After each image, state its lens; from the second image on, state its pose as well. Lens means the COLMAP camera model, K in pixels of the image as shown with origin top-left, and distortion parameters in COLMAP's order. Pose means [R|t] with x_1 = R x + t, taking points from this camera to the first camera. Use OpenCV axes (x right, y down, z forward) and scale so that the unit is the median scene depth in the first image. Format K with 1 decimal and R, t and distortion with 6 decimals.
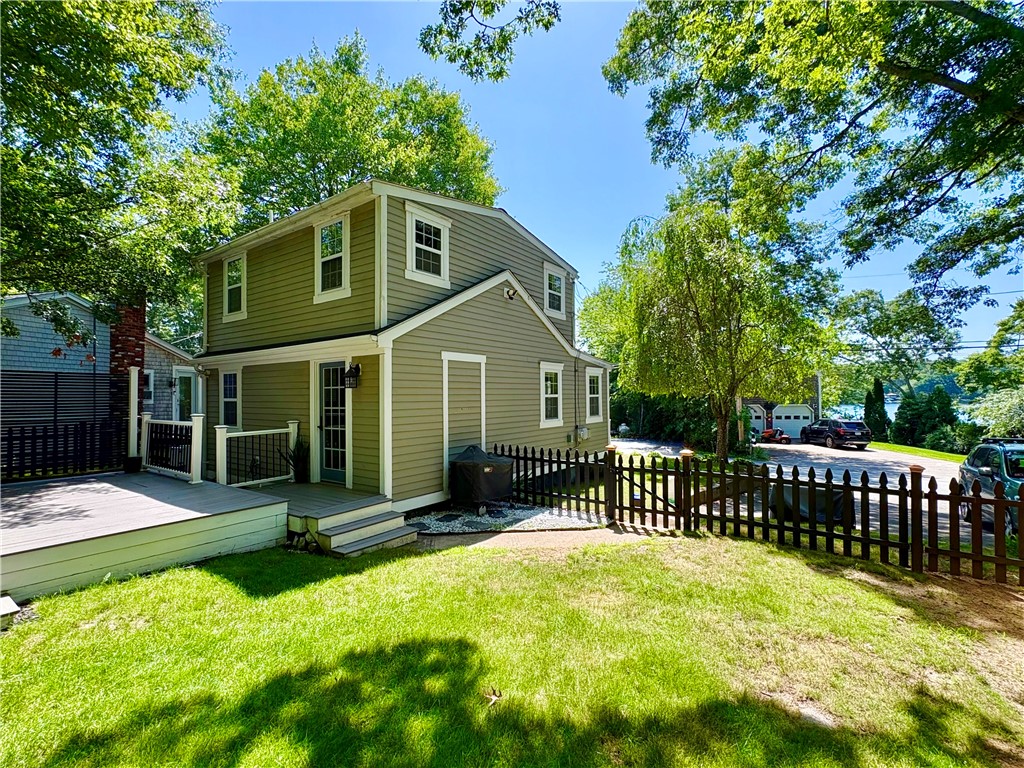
lens RADIAL K [[470.1, 0, 512.0], [0, 470.1, 384.0], [0, 0, 1]] dist [0.000166, 0.000442]
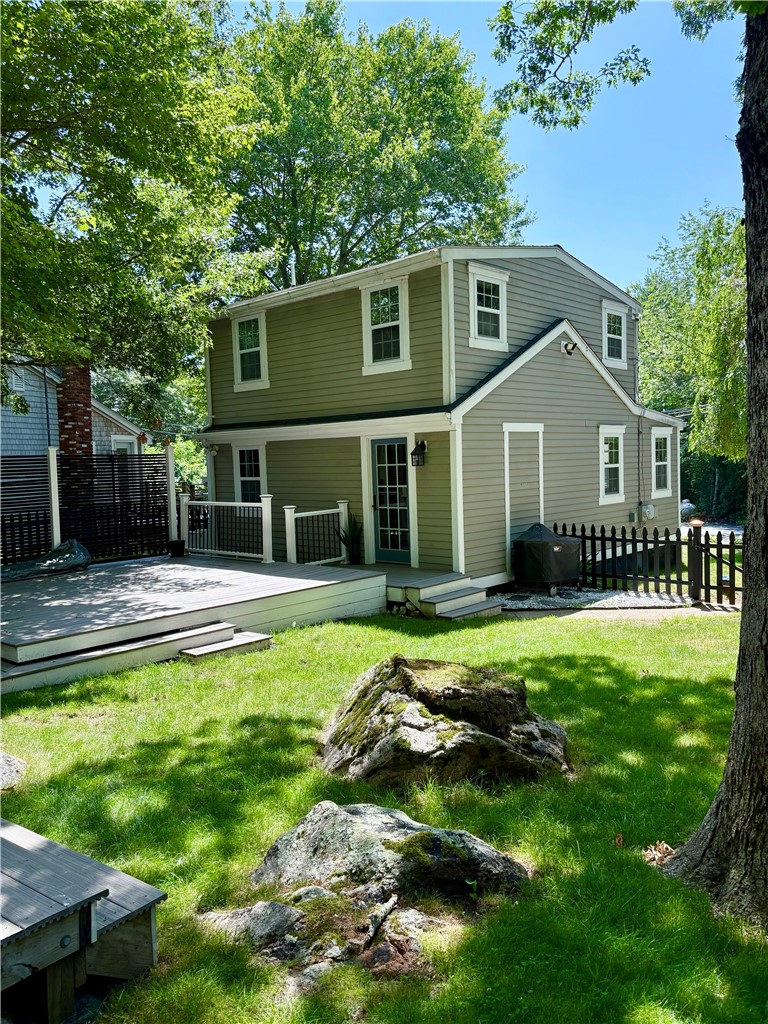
lens RADIAL K [[778.5, 0, 390.7], [0, 778.5, 508.5], [0, 0, 1]] dist [0.107255, -0.208548]
pose [[0.992973, -0.014474, -0.117456, -0.186703], [0.024859, 0.995859, 0.087442, -0.040491], [0.115705, -0.089747, 0.989221, -0.546332]]
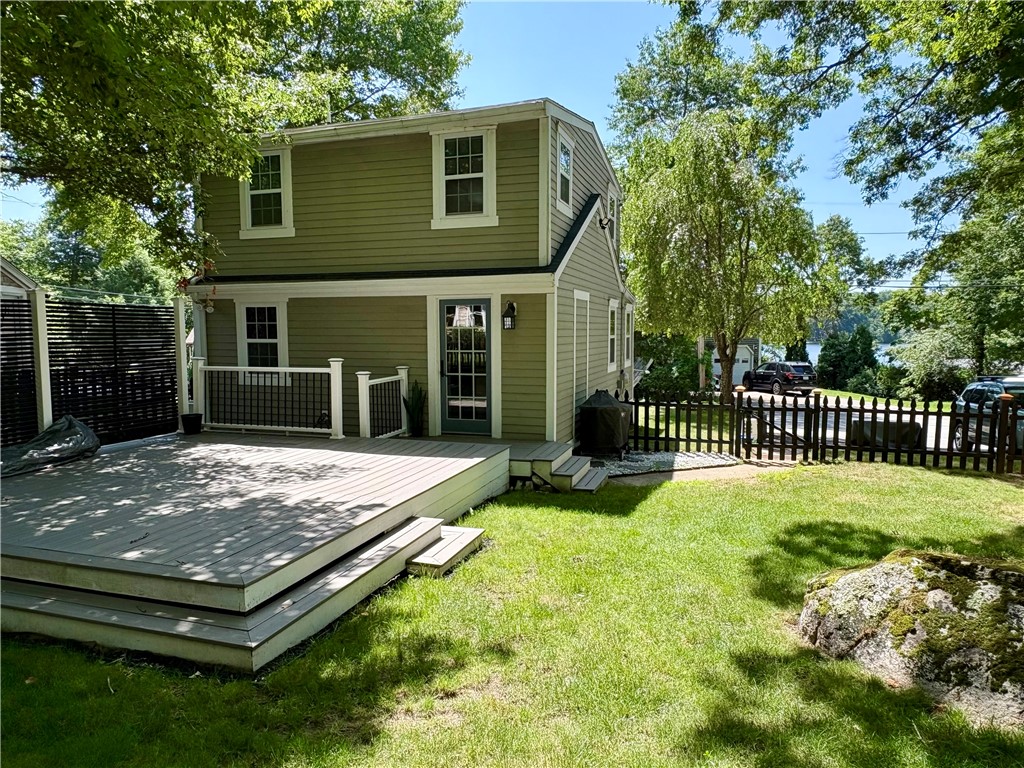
lens RADIAL K [[685.7, 0, 512.0], [0, 685.7, 384.0], [0, 0, 1]] dist [0.005816, 0.000067]
pose [[0.953195, -0.017068, 0.301873, -0.657145], [-0.013293, 0.995074, 0.098237, -0.014397], [-0.302063, -0.097652, 0.948273, -0.246441]]
